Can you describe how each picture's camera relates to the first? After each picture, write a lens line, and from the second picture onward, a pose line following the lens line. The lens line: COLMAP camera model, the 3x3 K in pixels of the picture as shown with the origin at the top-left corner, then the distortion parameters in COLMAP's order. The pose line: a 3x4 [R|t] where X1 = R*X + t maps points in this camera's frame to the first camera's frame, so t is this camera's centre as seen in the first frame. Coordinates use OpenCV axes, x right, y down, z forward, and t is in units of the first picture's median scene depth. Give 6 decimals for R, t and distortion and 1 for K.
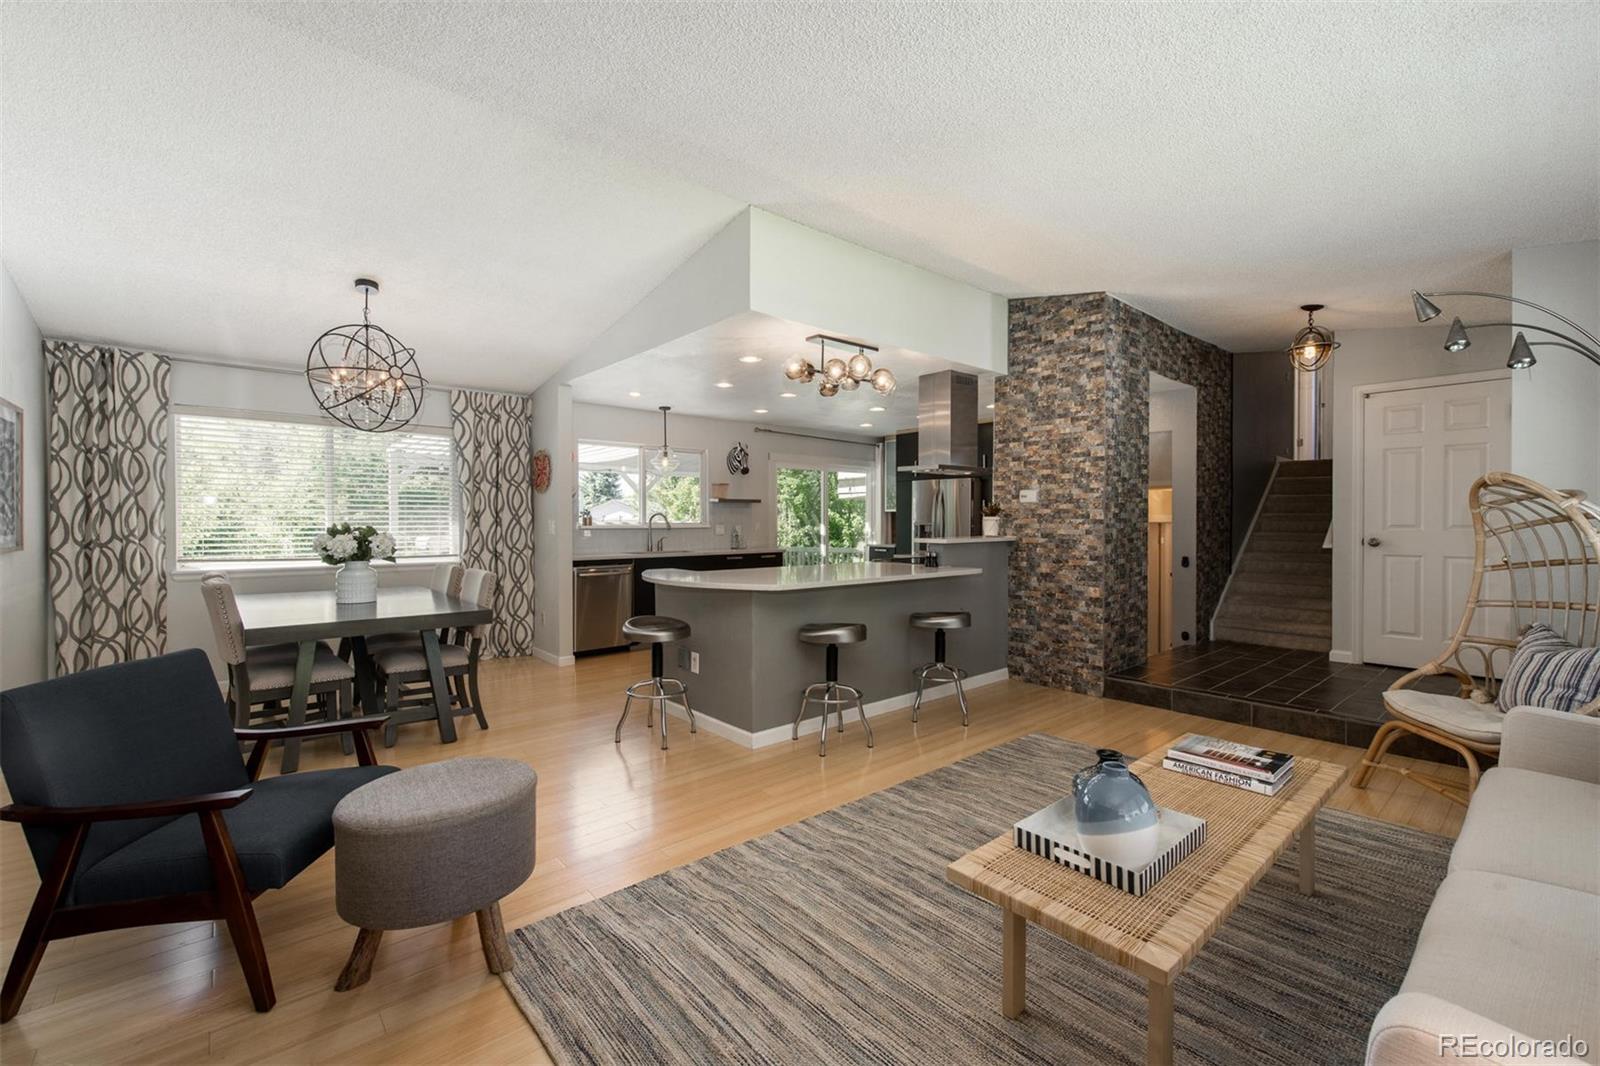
lens RADIAL K [[662.0, 0, 792.2], [0, 662.0, 524.0], [0, 0, 1]] dist [0.016220, -0.002692]
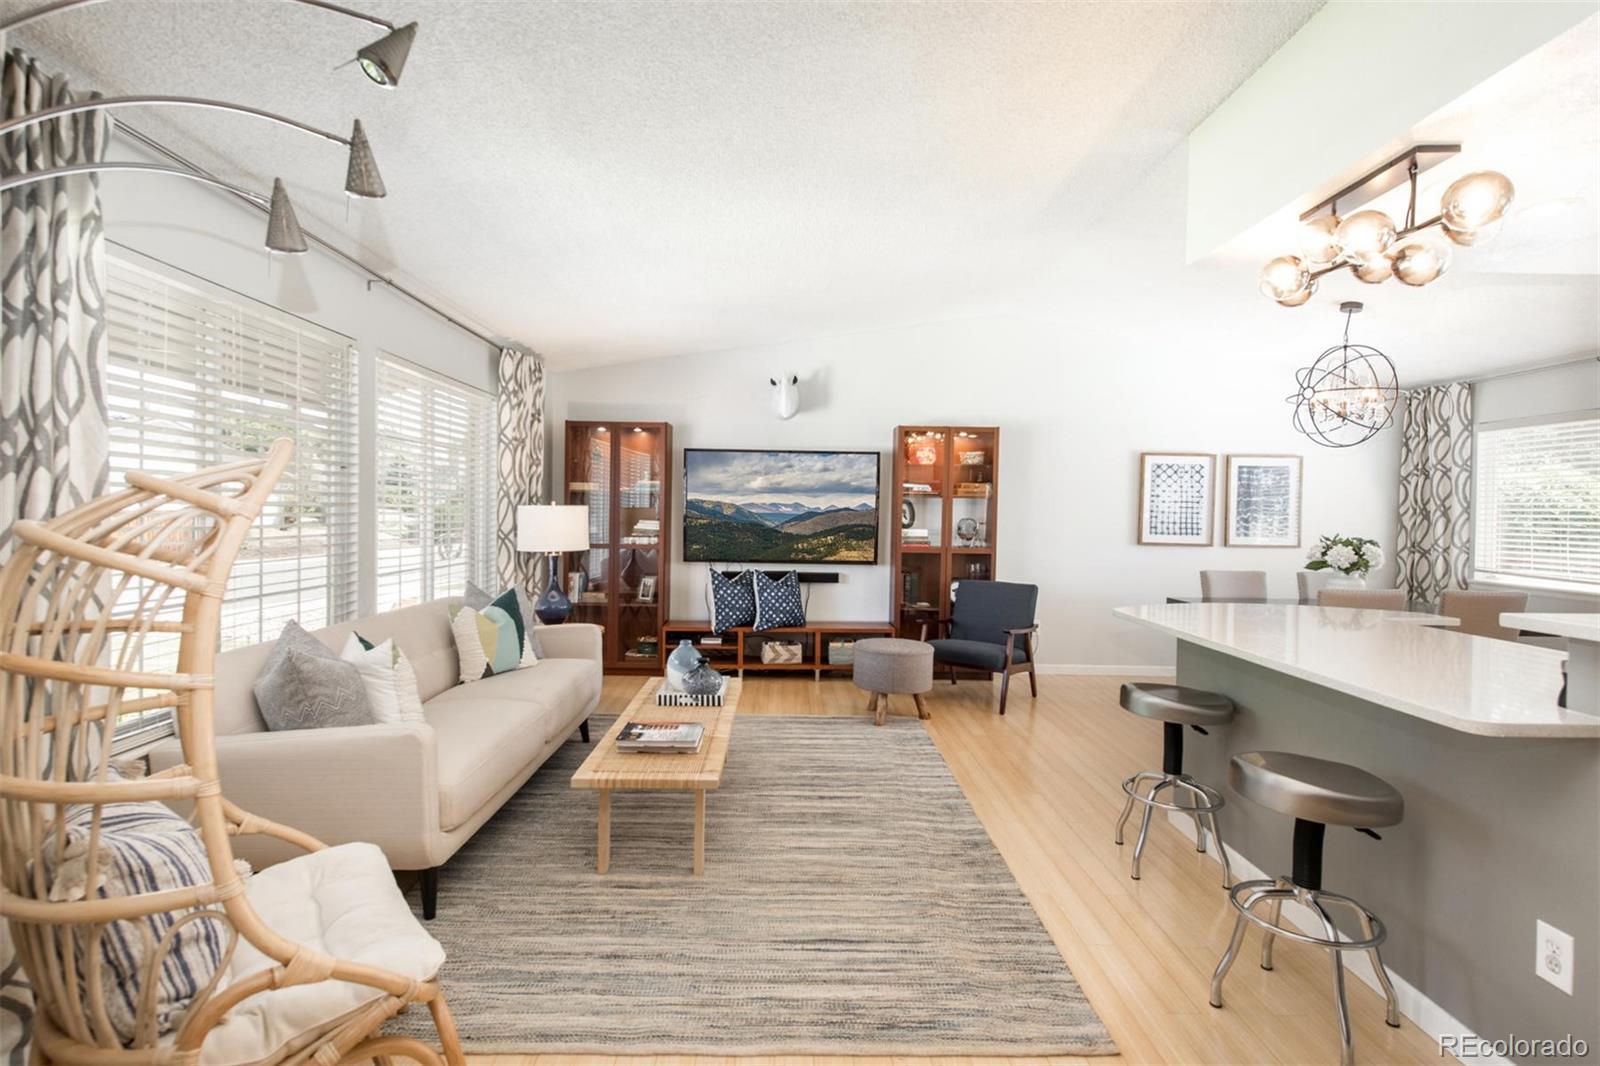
lens RADIAL K [[763.6, 0, 789.7], [0, 763.6, 526.9], [0, 0, 1]] dist [0.016996, -0.002825]
pose [[-0.643885, 0.003149, -0.765116, 0.704412], [-0.021511, 0.999522, 0.022216, -0.017359], [0.764820, 0.030763, -0.643509, 0.929949]]
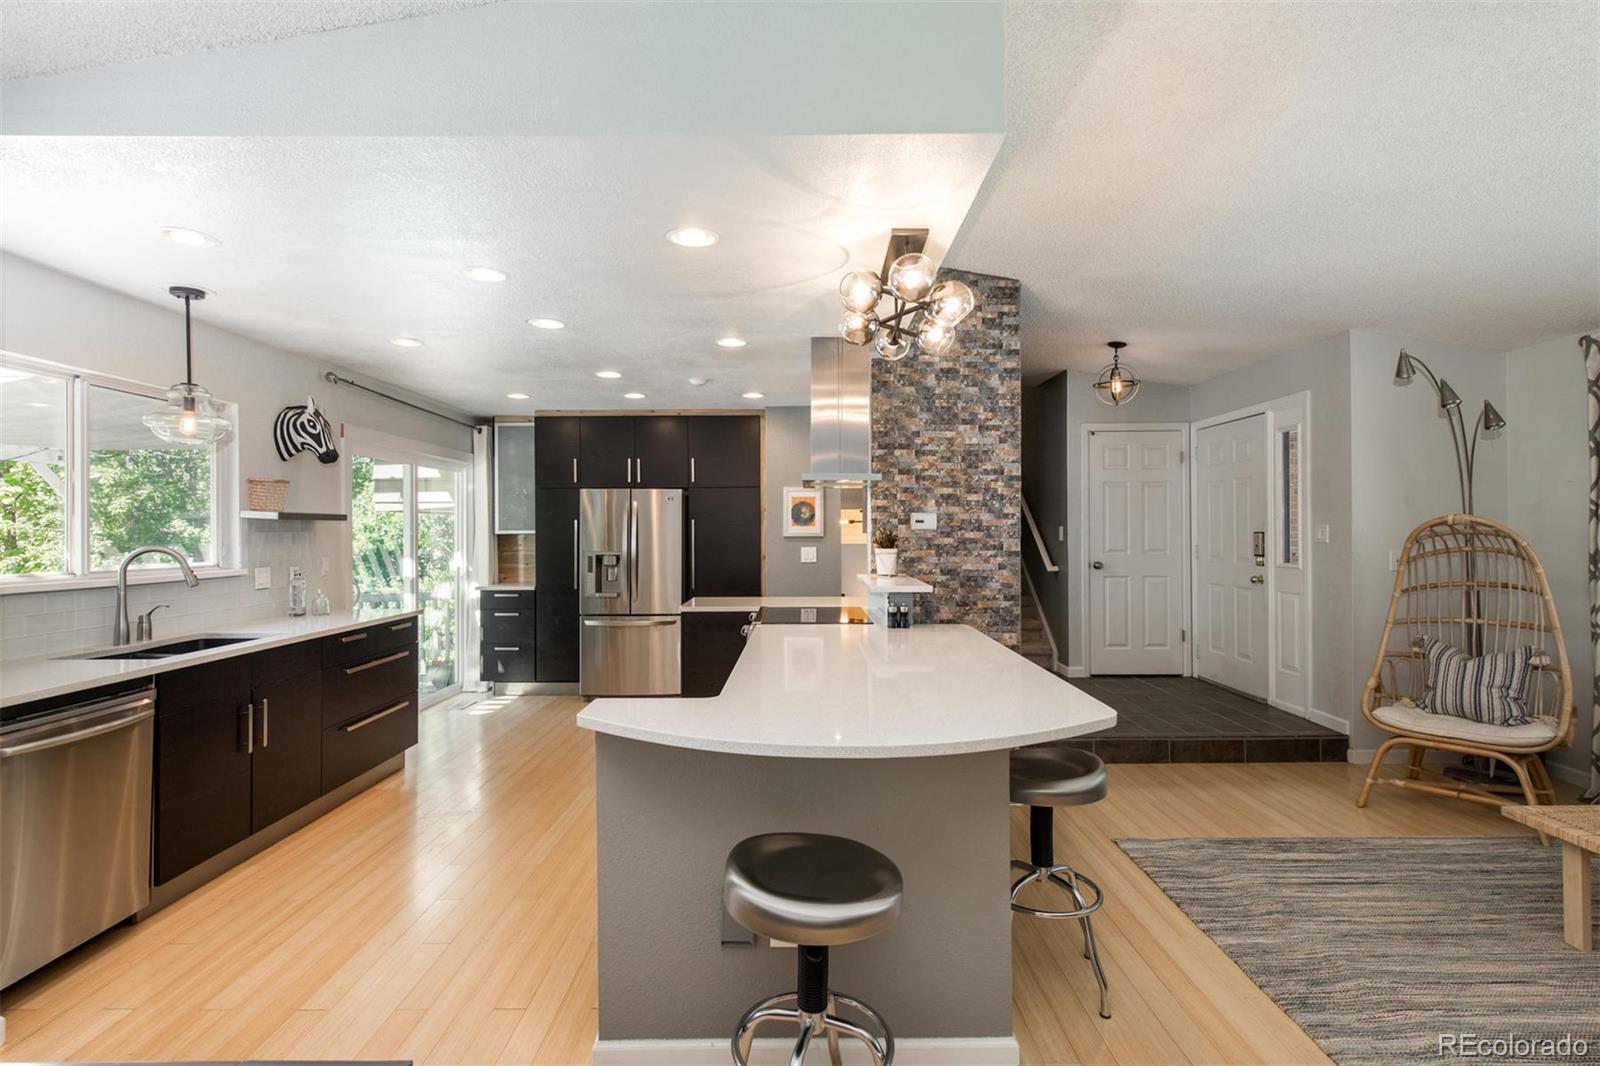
lens RADIAL K [[763.6, 0, 787.8], [0, 763.6, 521.0], [0, 0, 1]] dist [0.016996, -0.002825]
pose [[0.652206, 0.007092, 0.758008, -0.437950], [0.009228, 0.999808, -0.017294, -0.029977], [-0.757985, 0.018274, 0.652016, 0.573967]]
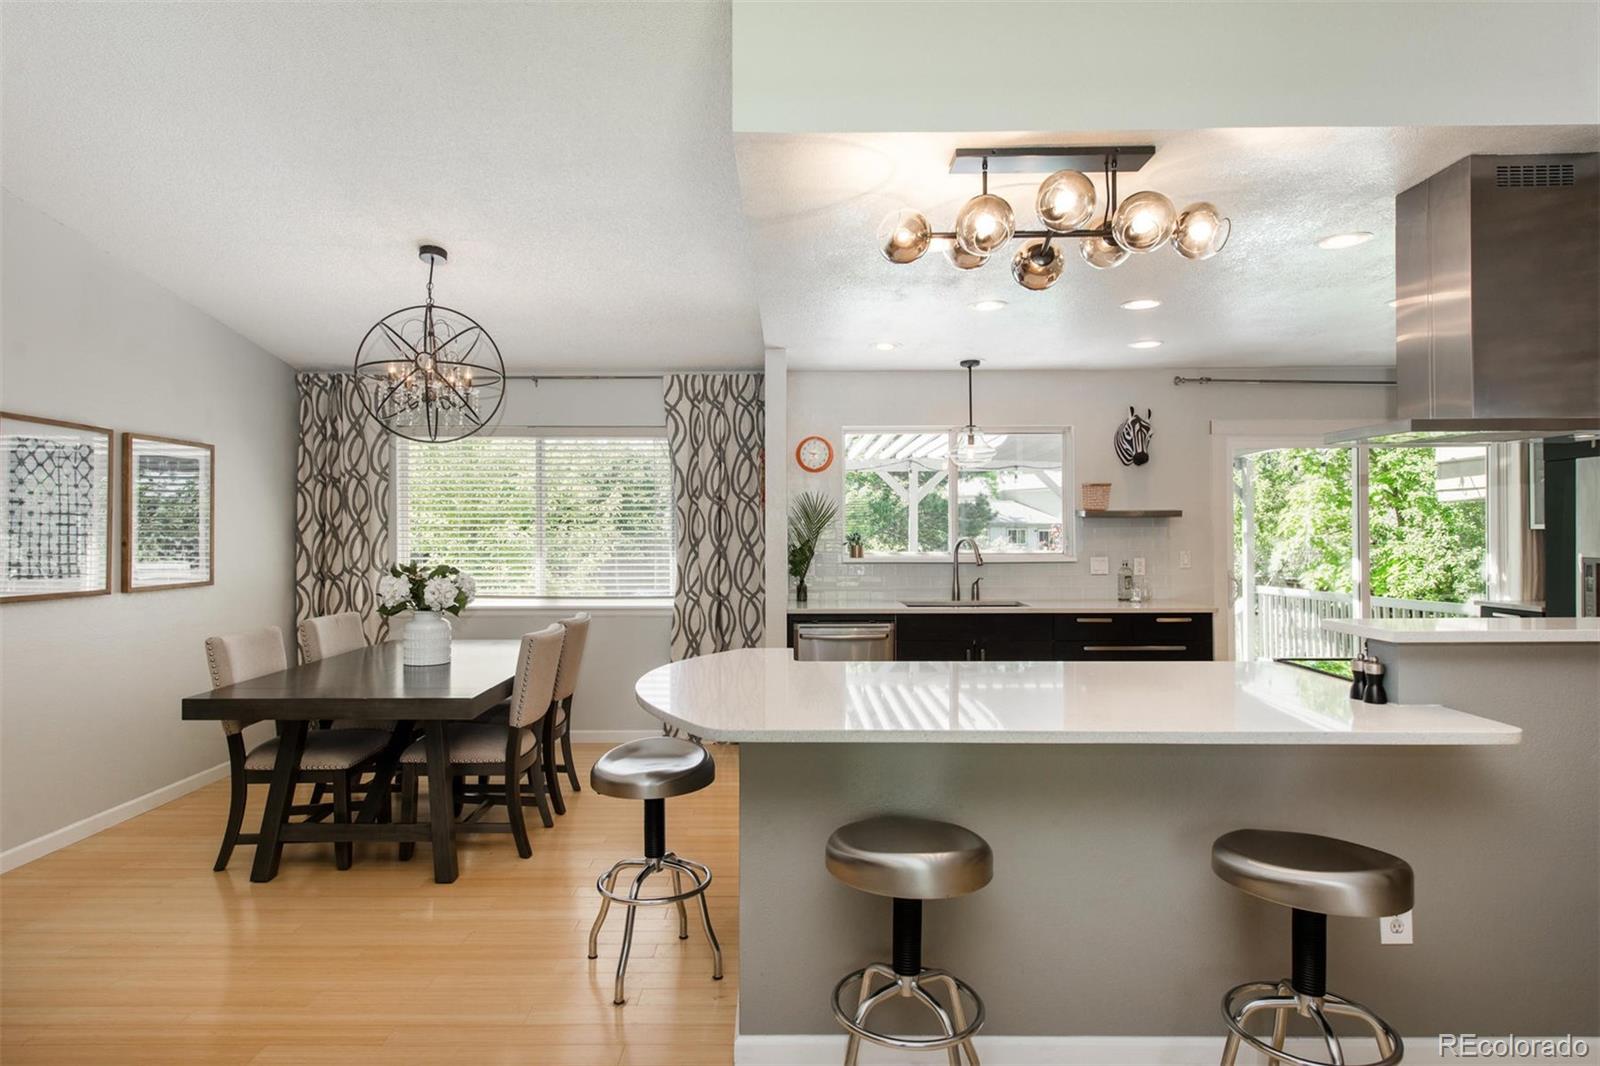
lens RADIAL K [[875.2, 0, 792.8], [0, 875.2, 524.5], [0, 0, 1]] dist [0.034889, -0.007917]
pose [[0.762391, -0.007415, -0.647074, 0.280640], [-0.001037, 0.999919, -0.012680, -0.026674], [0.647115, 0.010338, 0.762322, 0.413159]]
